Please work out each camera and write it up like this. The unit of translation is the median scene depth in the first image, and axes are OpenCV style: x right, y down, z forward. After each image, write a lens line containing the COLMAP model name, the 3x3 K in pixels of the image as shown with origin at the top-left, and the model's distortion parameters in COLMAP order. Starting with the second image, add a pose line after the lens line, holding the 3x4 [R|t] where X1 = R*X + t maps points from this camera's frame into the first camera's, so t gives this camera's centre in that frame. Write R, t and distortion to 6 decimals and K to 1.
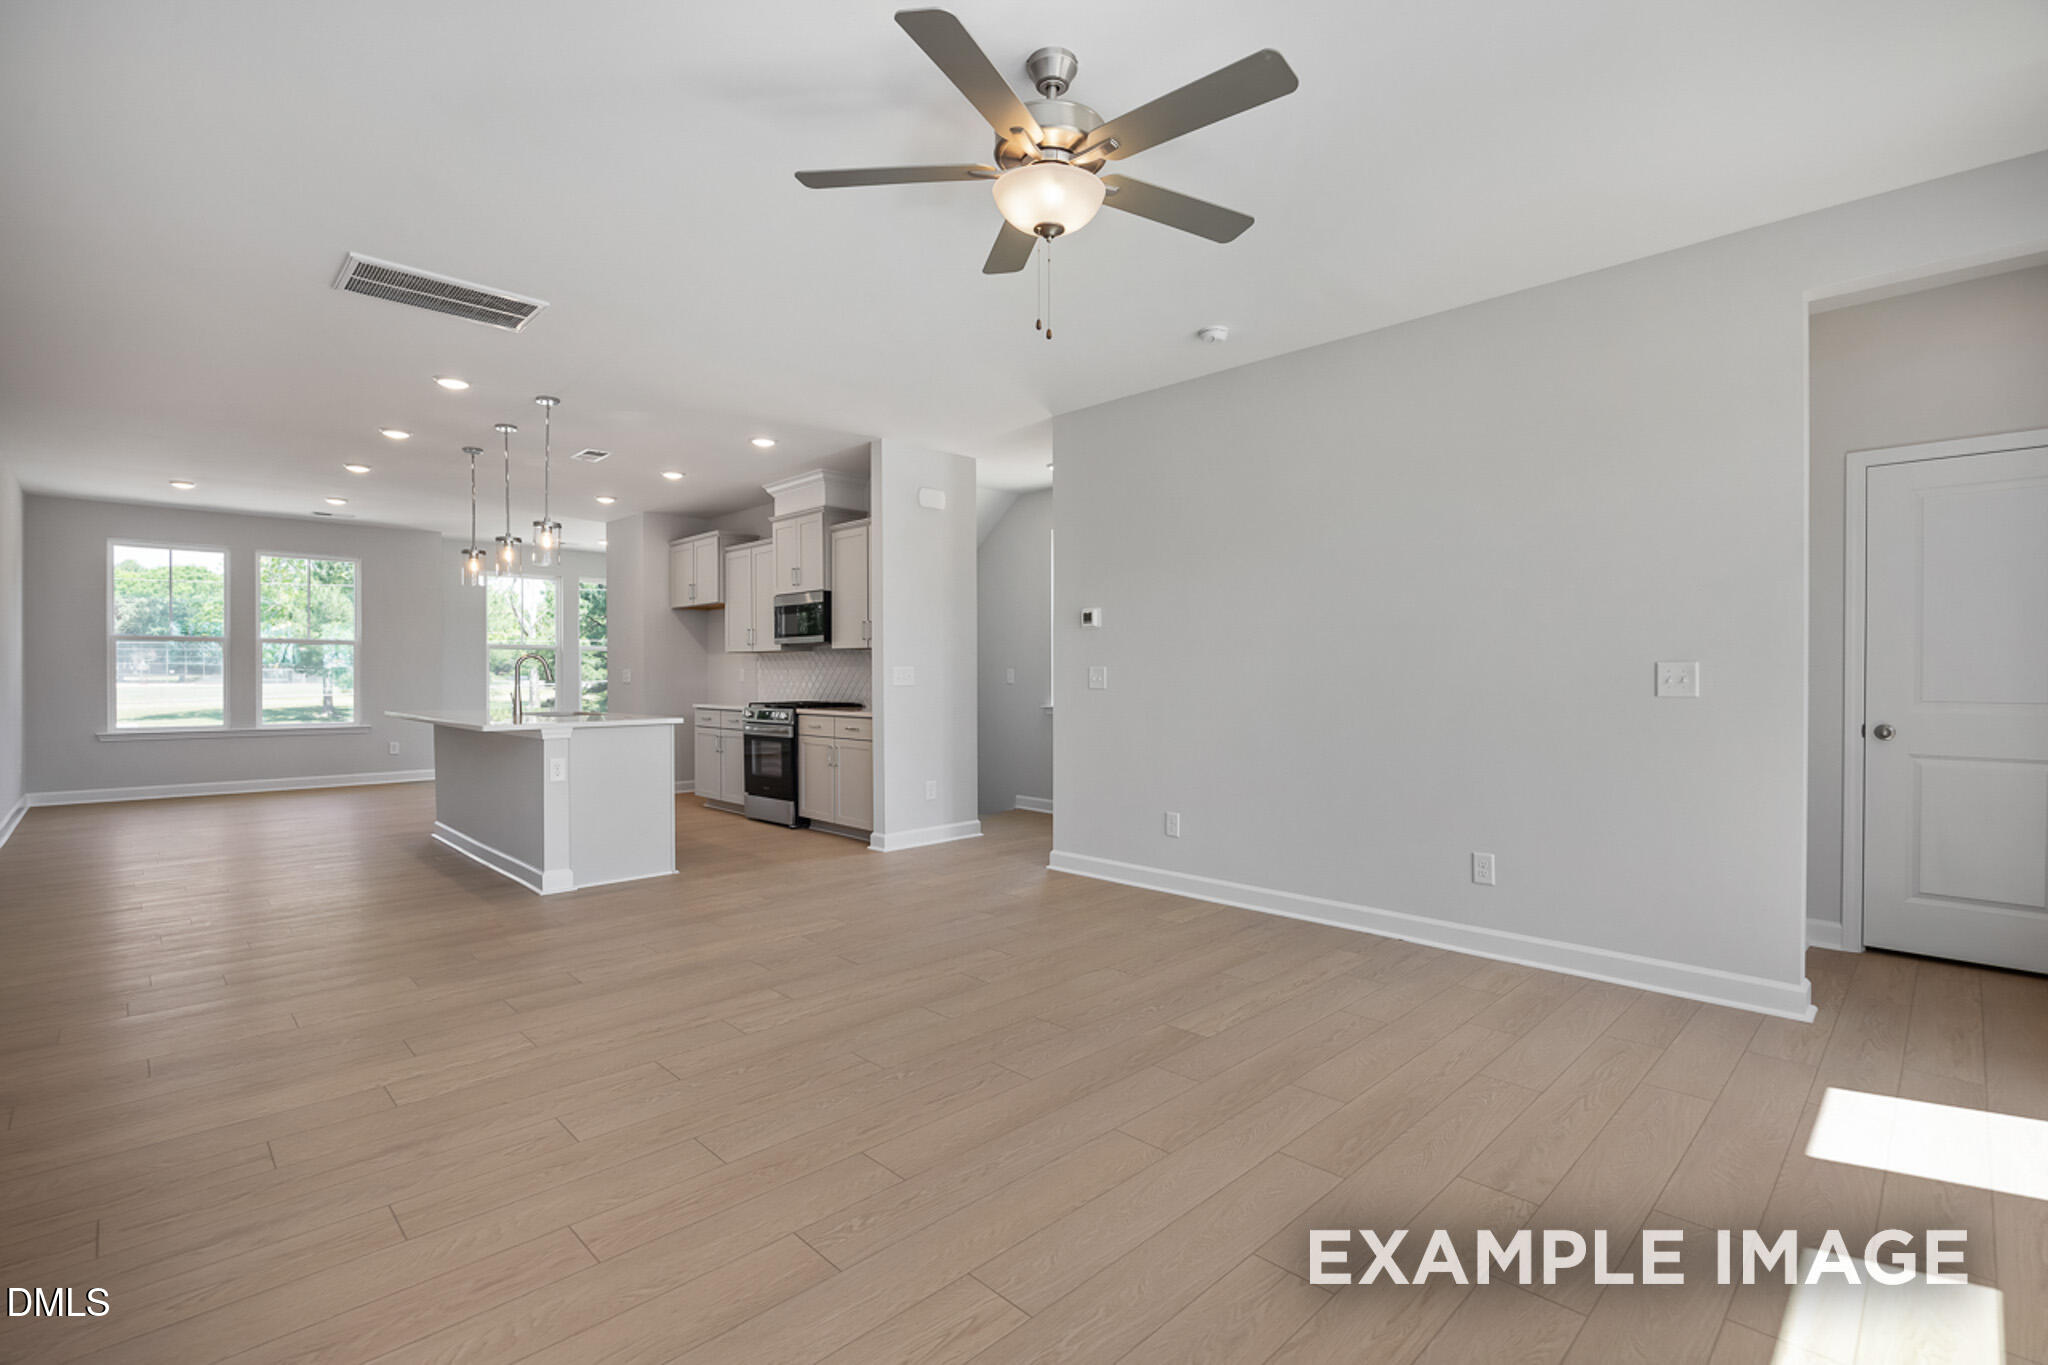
lens RADIAL K [[954.6, 0, 1024.0], [0, 954.6, 682.5], [0, 0, 1]] dist [-0.001443, -0.000129]
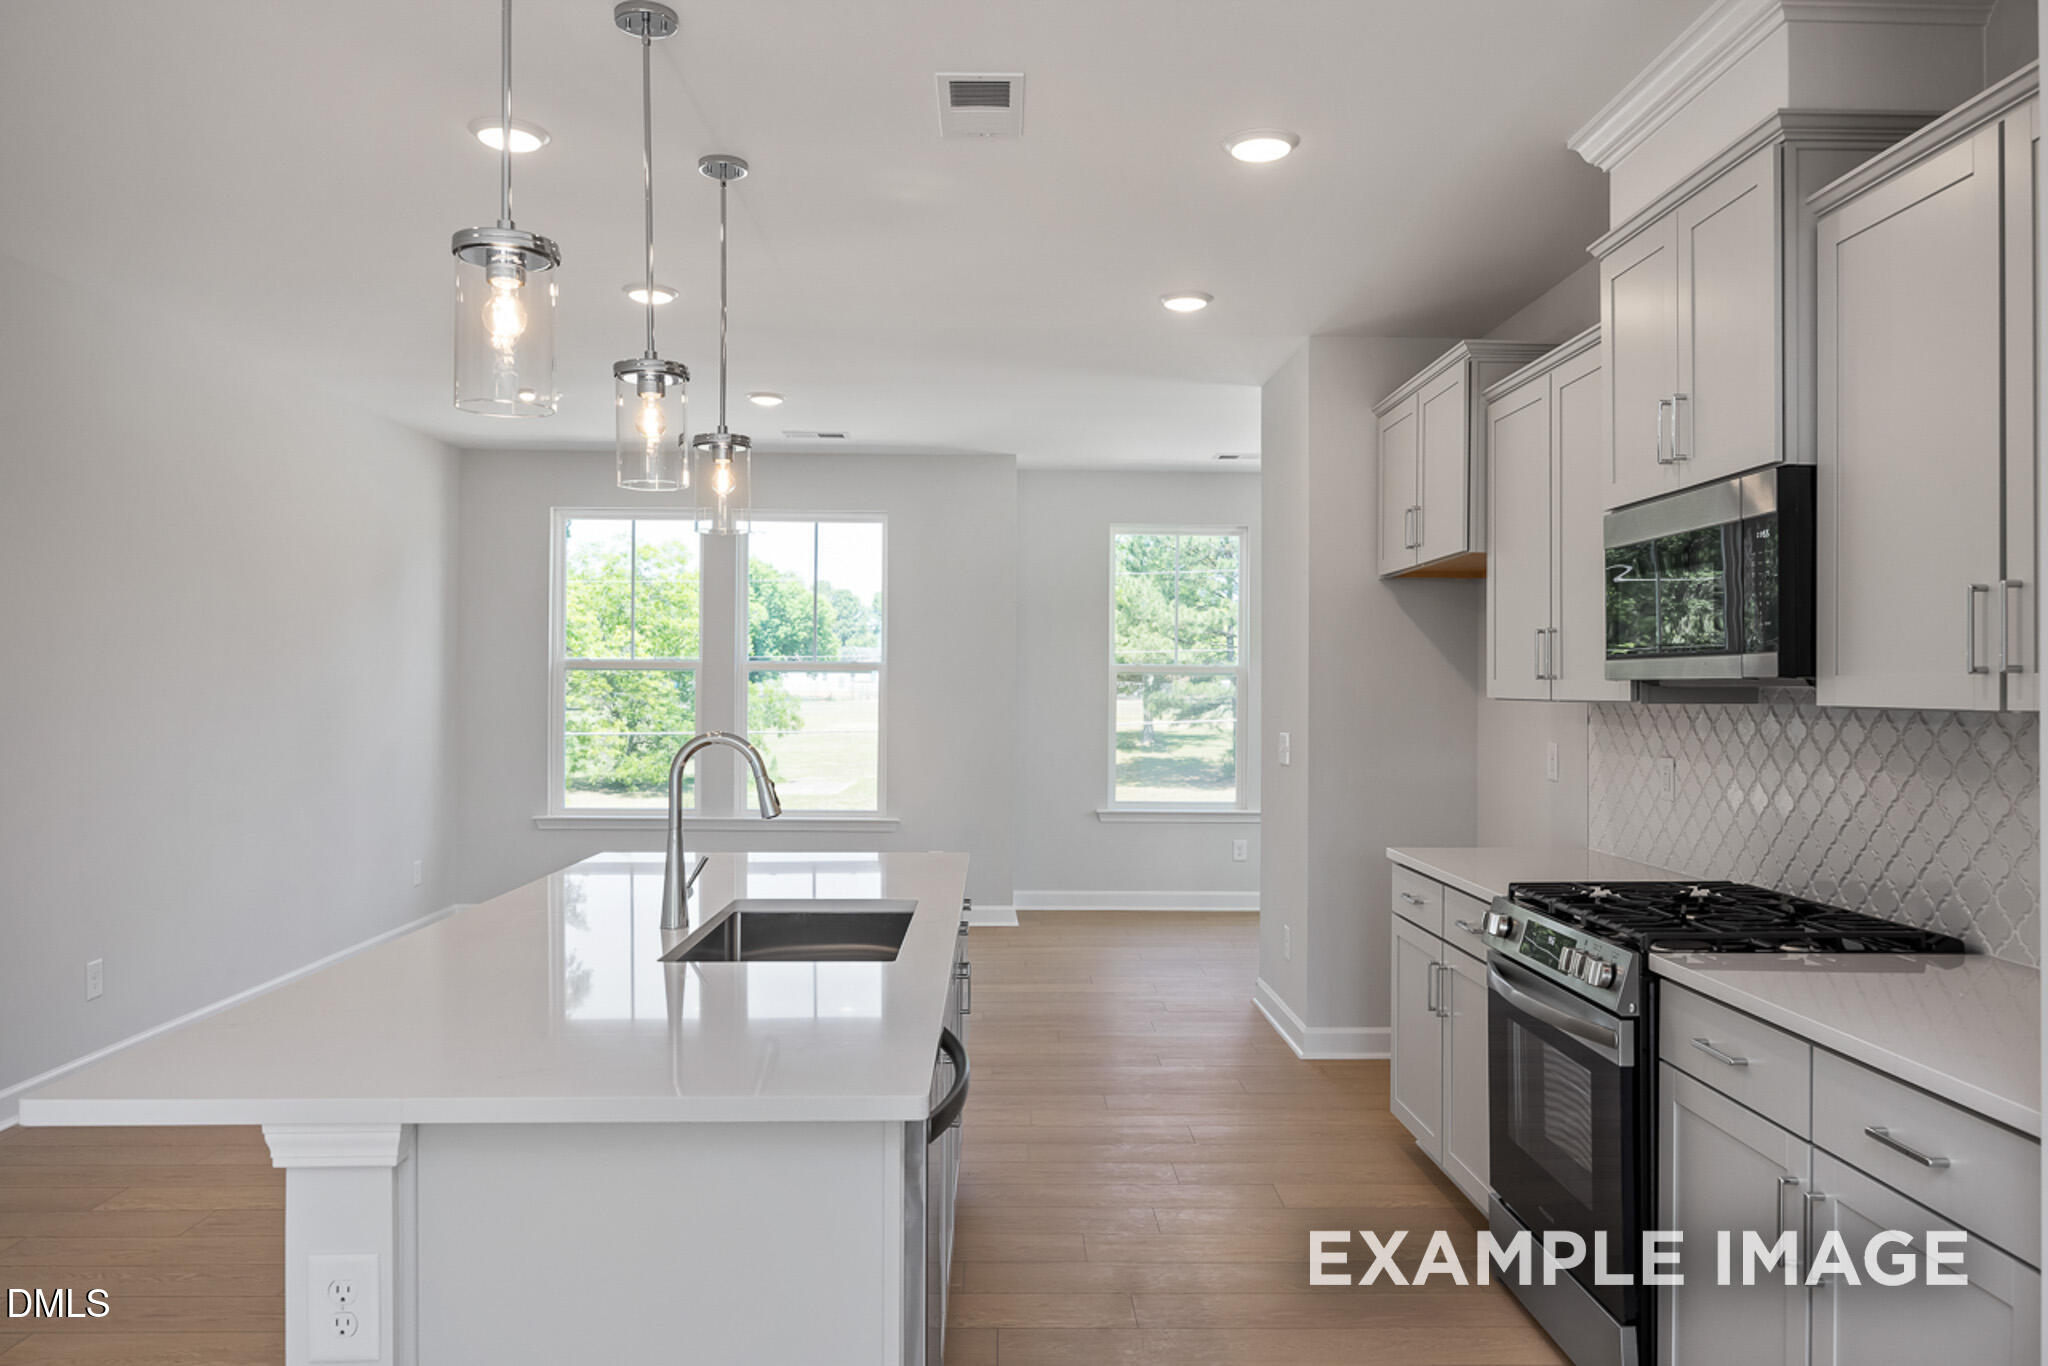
lens RADIAL K [[1421.0, 0, 1024.0], [0, 1421.0, 683.0], [0, 0, 1]] dist [-0.006415, -0.001579]
pose [[0.732993, 0.002955, -0.680230, -0.105586], [-0.011525, 0.999901, -0.008076, -0.036109], [0.680139, 0.013759, 0.732954, 0.605376]]
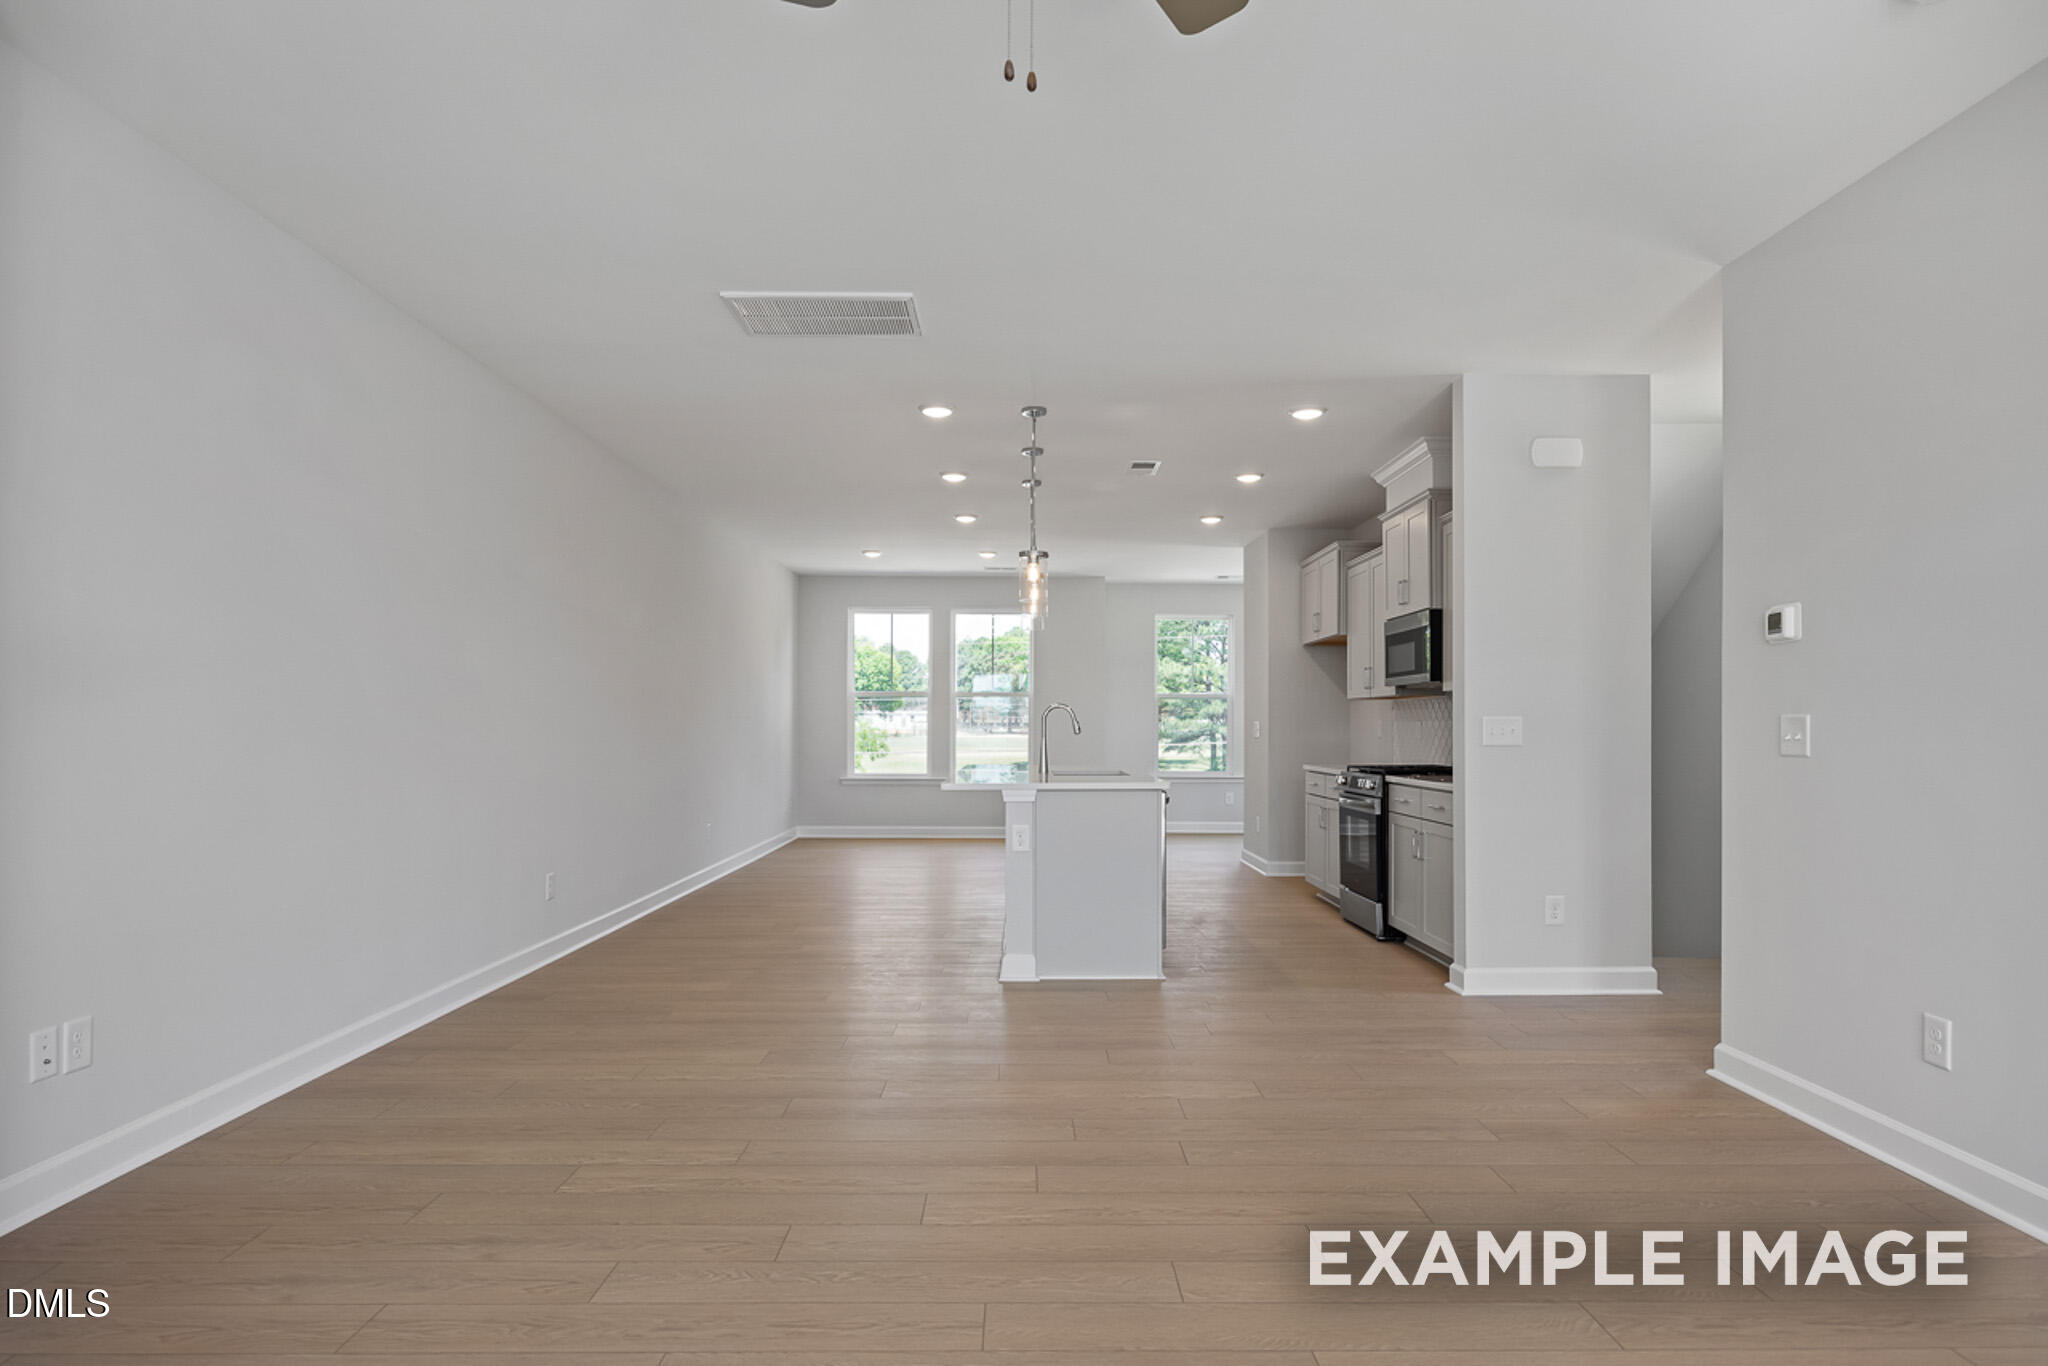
lens RADIAL K [[1136.0, 0, 1014.0], [0, 1136.0, 728.2], [0, 0, 1]] dist [0.002028, -0.000277]
pose [[0.718253, 0.002501, -0.695777, 0.152738], [-0.008035, 0.999957, -0.004700, -0.001658], [0.695735, 0.008967, 0.718242, 0.182463]]
